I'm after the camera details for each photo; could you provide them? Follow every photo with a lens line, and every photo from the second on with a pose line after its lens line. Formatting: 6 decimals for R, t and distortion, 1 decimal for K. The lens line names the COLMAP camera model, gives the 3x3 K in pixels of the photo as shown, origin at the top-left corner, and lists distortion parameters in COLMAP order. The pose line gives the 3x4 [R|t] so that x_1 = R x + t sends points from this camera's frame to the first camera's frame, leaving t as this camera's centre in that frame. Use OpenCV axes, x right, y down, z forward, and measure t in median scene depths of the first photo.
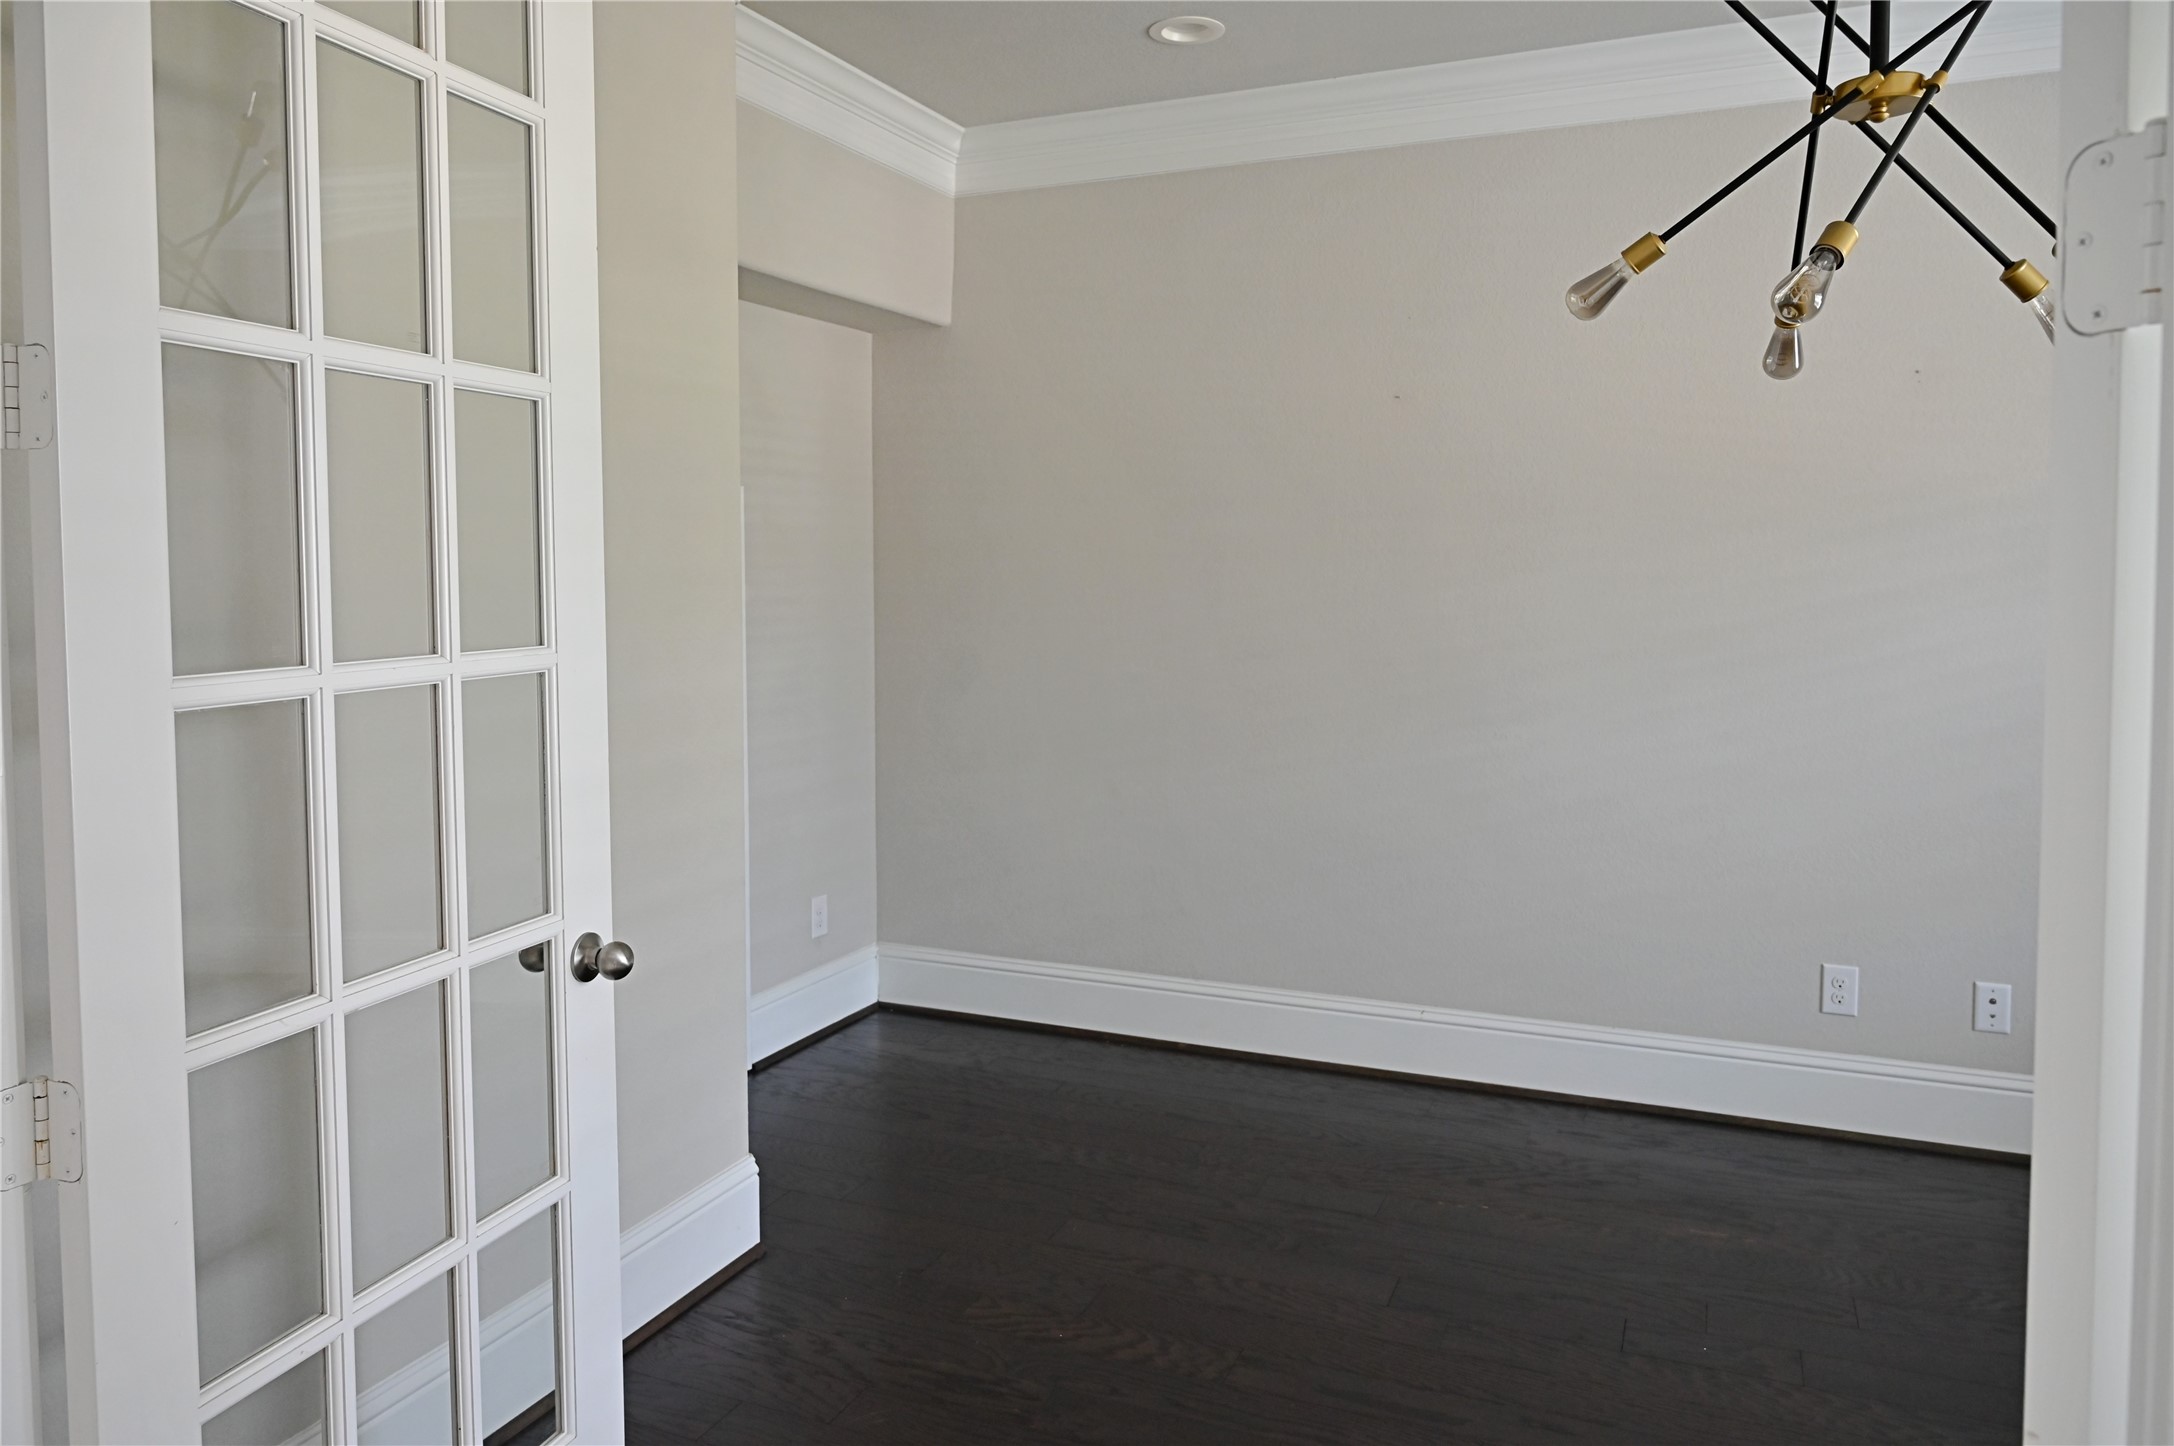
lens RADIAL K [[1504.1, 0, 1087.6], [0, 1504.1, 647.1], [0, 0, 1]] dist [0.003089, -0.000303]
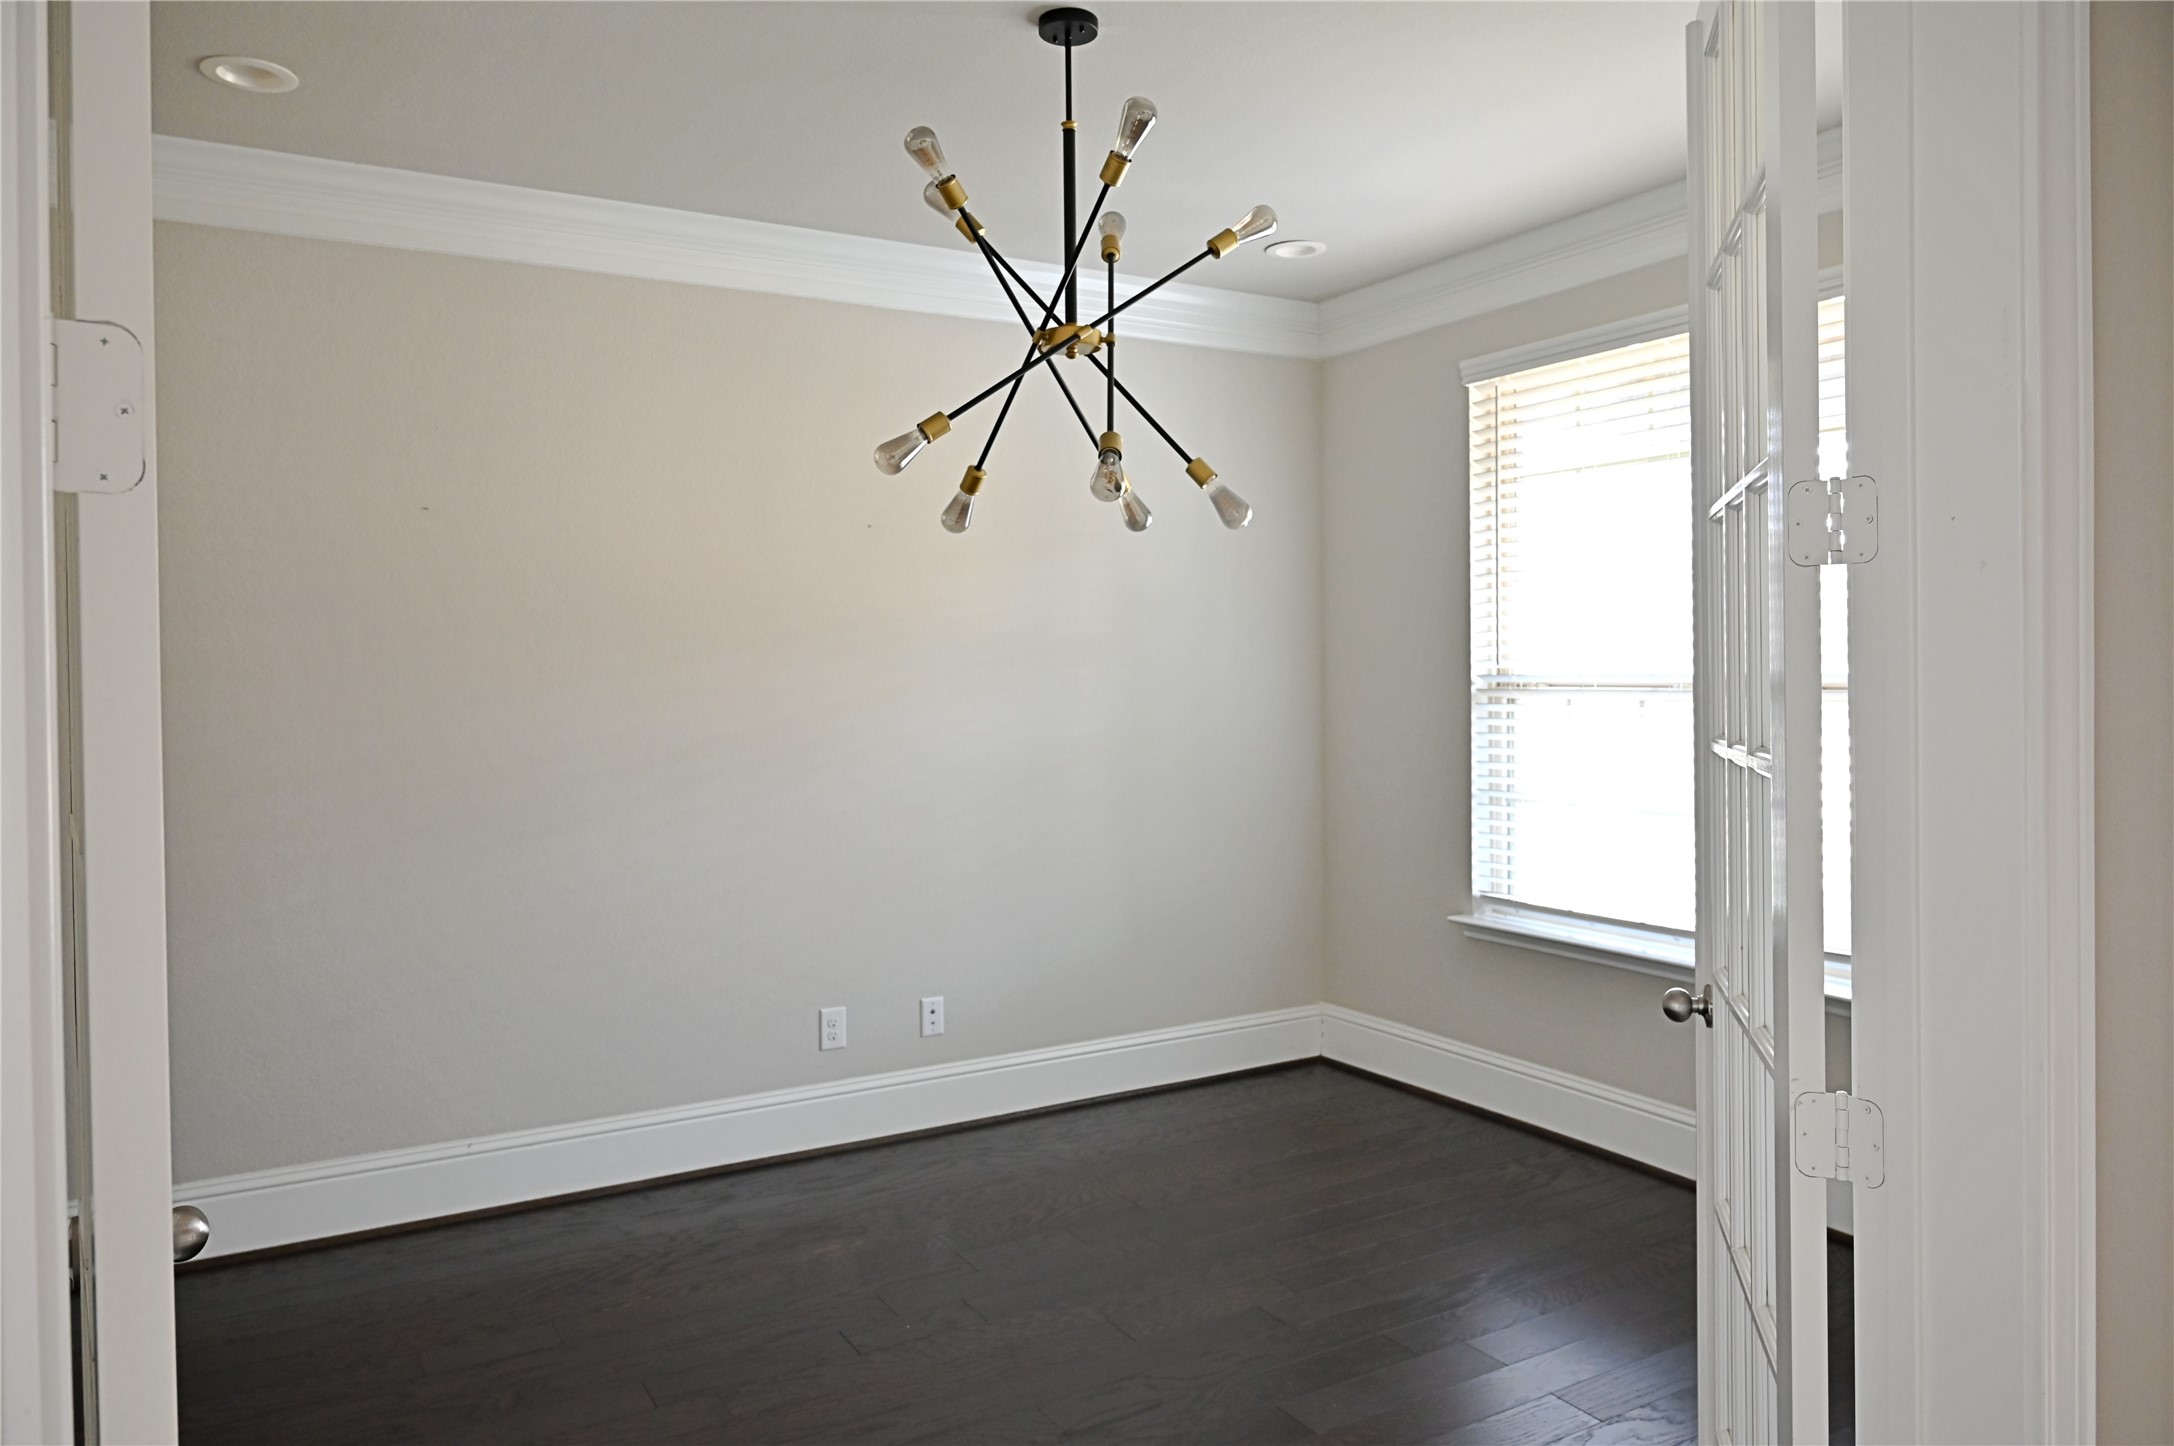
lens RADIAL K [[1493.7, 0, 1087.5], [0, 1493.7, 681.9], [0, 0, 1]] dist [-0.002873, -0.000678]
pose [[0.585169, -0.009085, 0.810861, -0.366745], [0.053983, 0.998155, -0.027775, -0.006358], [-0.809113, 0.060026, 0.584580, 0.119937]]
